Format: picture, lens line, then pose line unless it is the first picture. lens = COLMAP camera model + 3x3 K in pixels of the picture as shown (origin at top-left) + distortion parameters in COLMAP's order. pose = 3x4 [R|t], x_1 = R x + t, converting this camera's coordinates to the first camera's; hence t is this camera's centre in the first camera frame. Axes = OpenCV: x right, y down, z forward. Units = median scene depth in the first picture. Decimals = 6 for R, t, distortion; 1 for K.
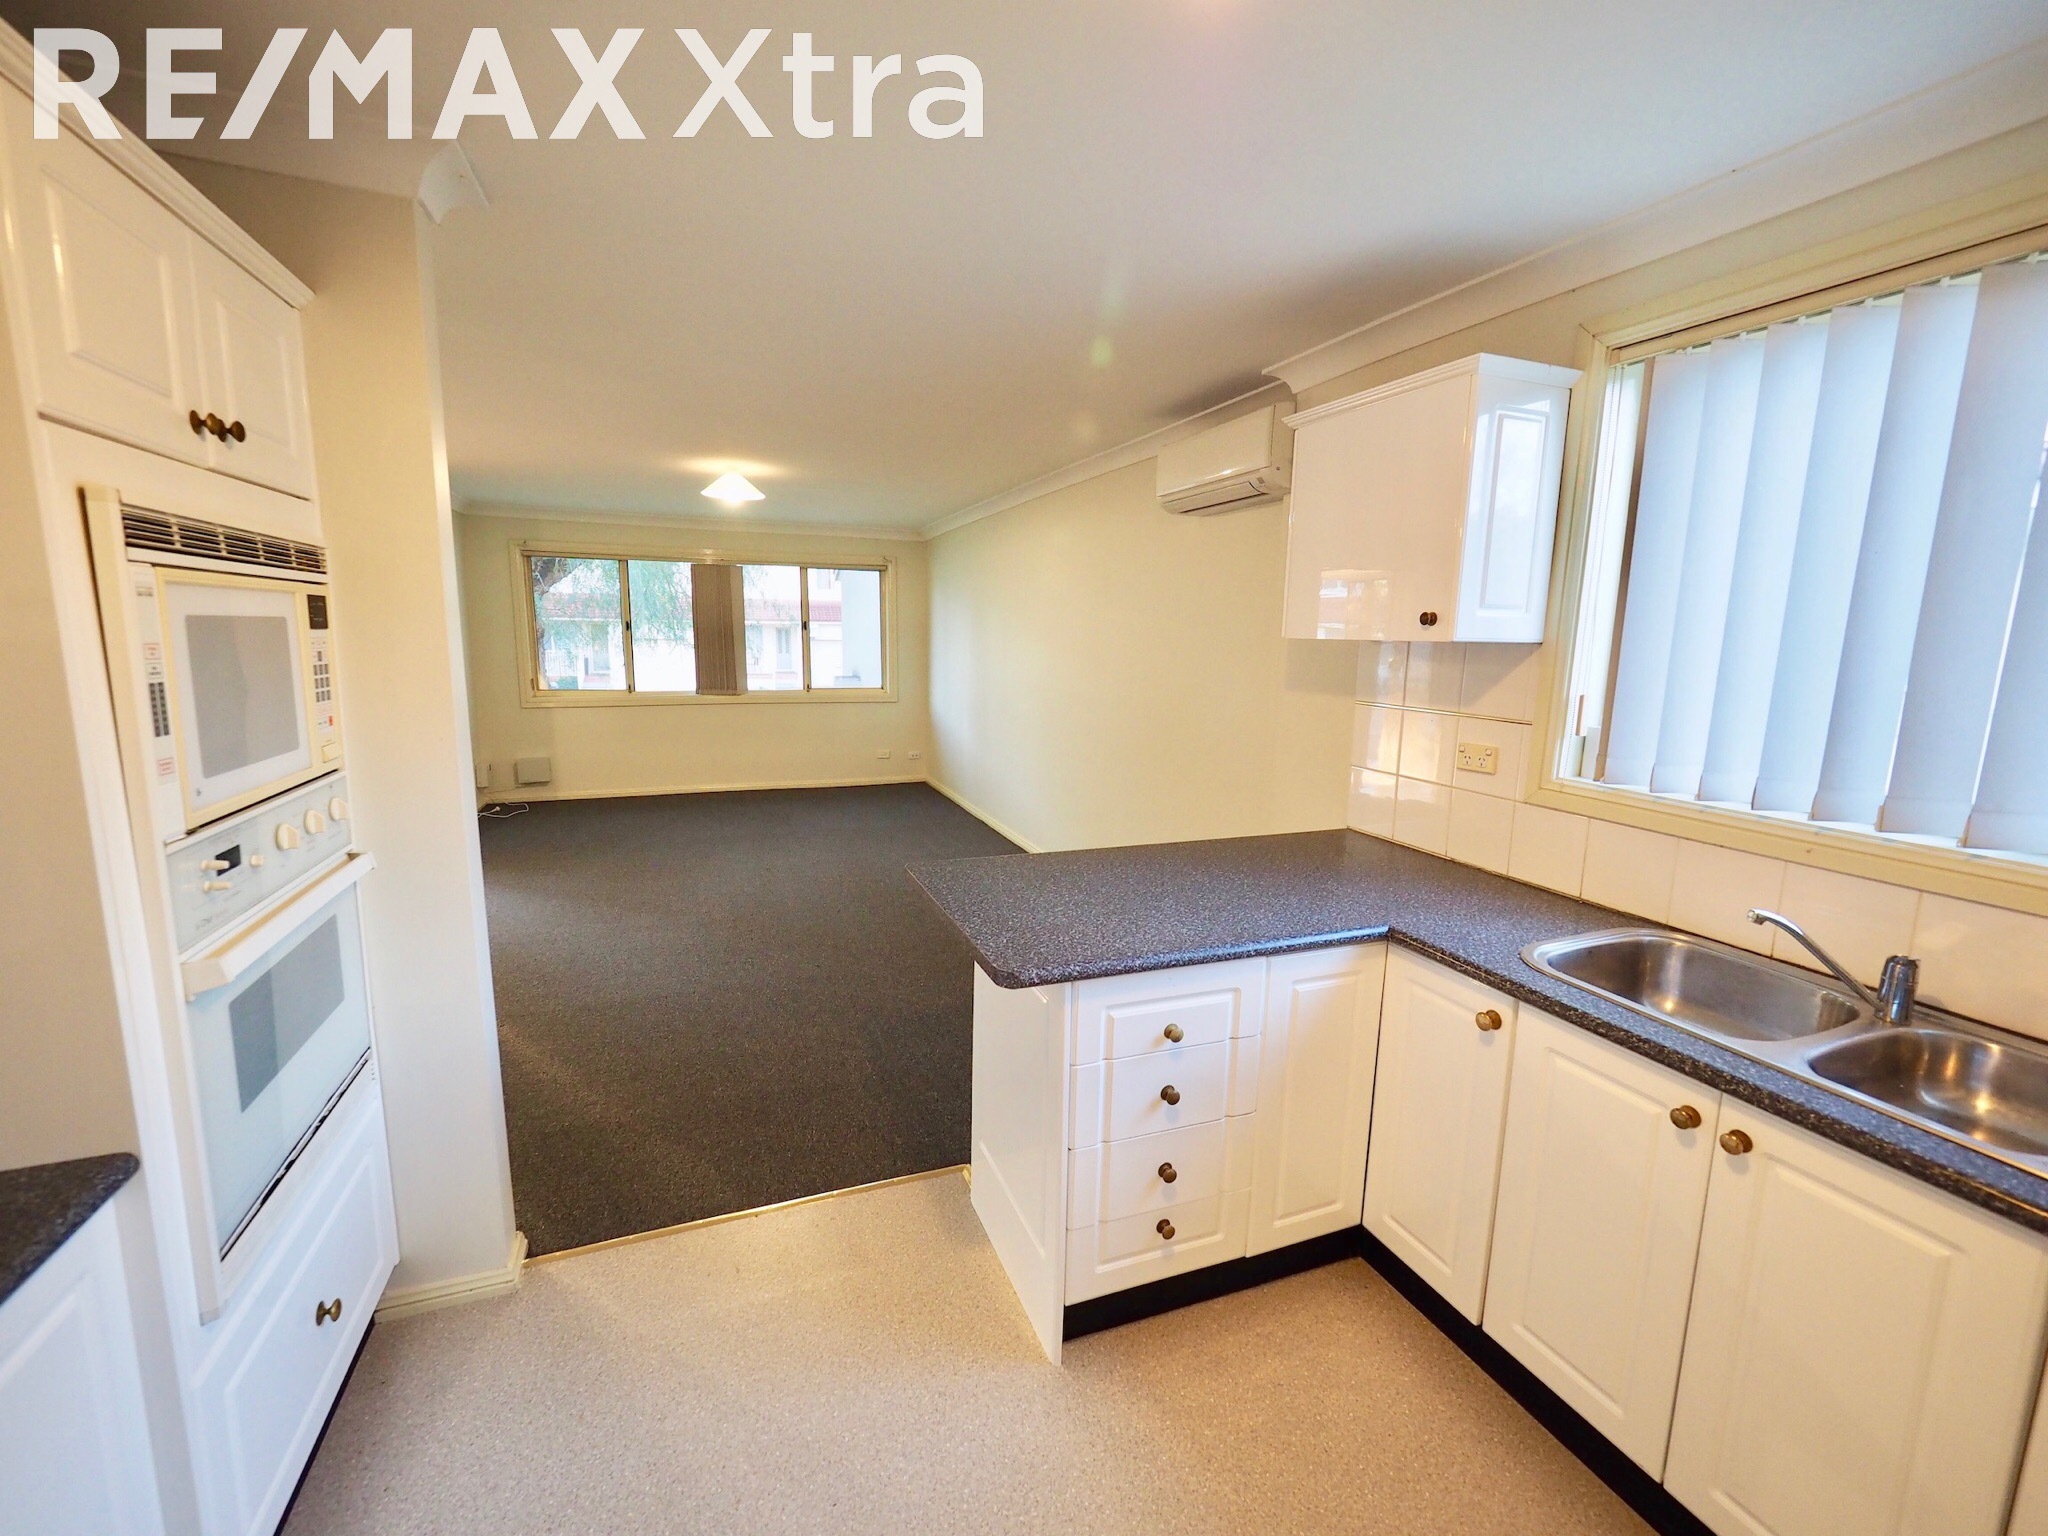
lens RADIAL K [[858.4, 0, 1024.0], [0, 858.4, 768.0], [0, 0, 1]] dist [-0.037555, 0.000044]
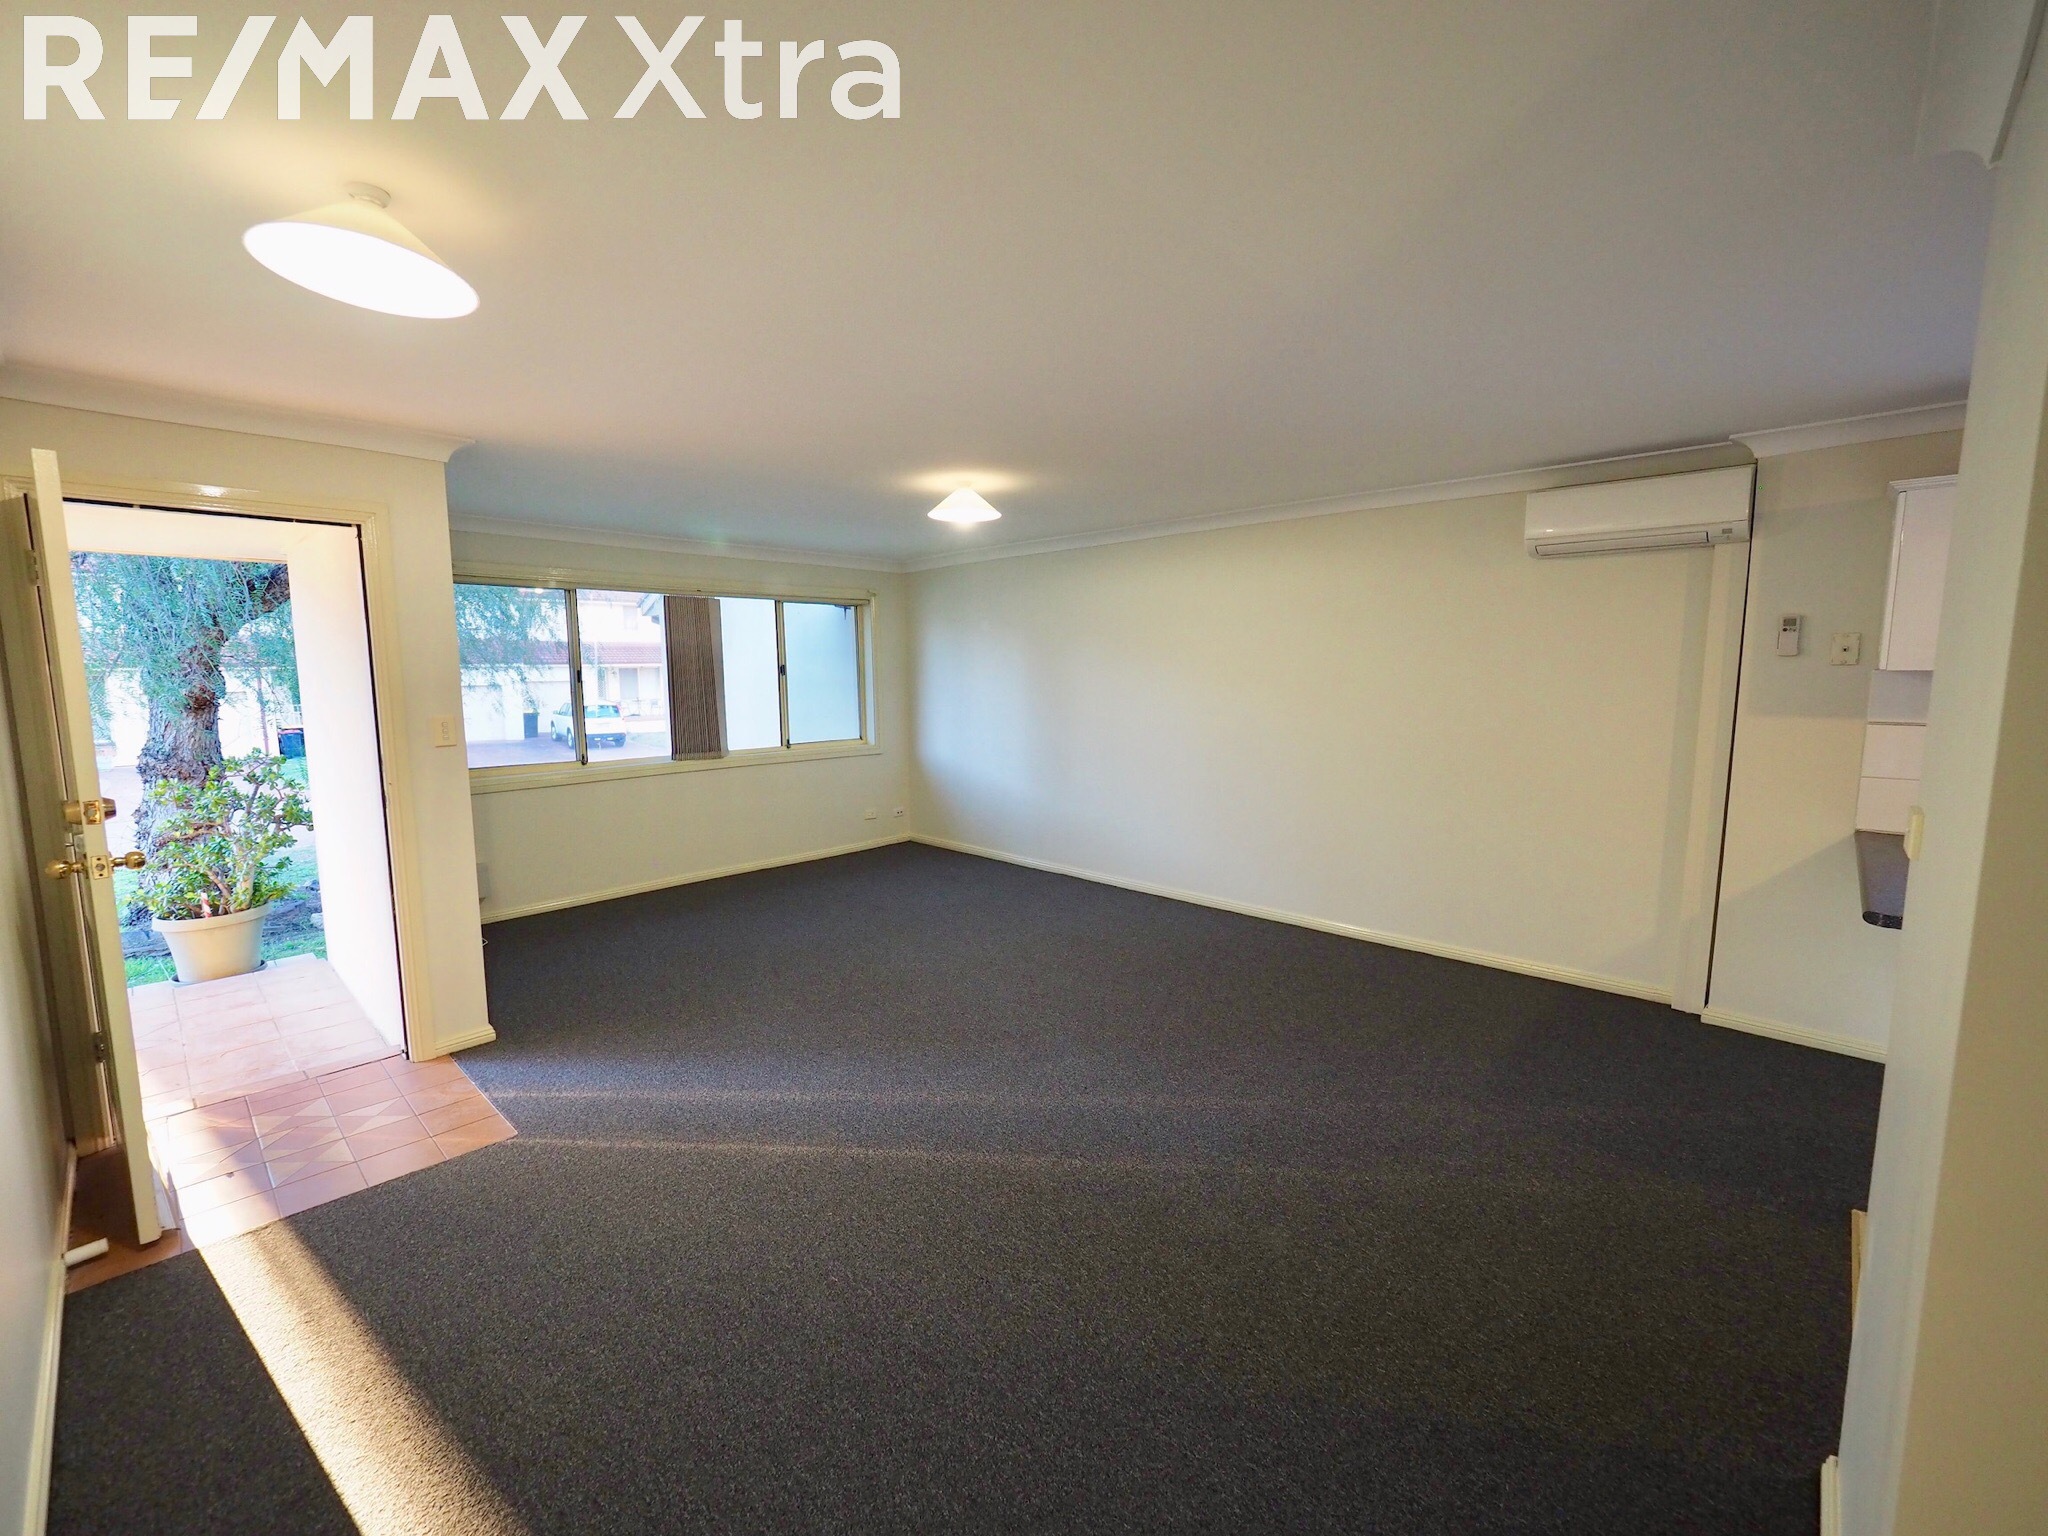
lens RADIAL K [[858.4, 0, 1024.0], [0, 858.4, 768.0], [0, 0, 1]] dist [-0.037555, 0.000044]
pose [[0.910492, -0.068706, 0.407779, -0.396490], [0.085827, 0.996025, -0.023817, -0.031216], [-0.404522, 0.056684, 0.912770, 0.147898]]
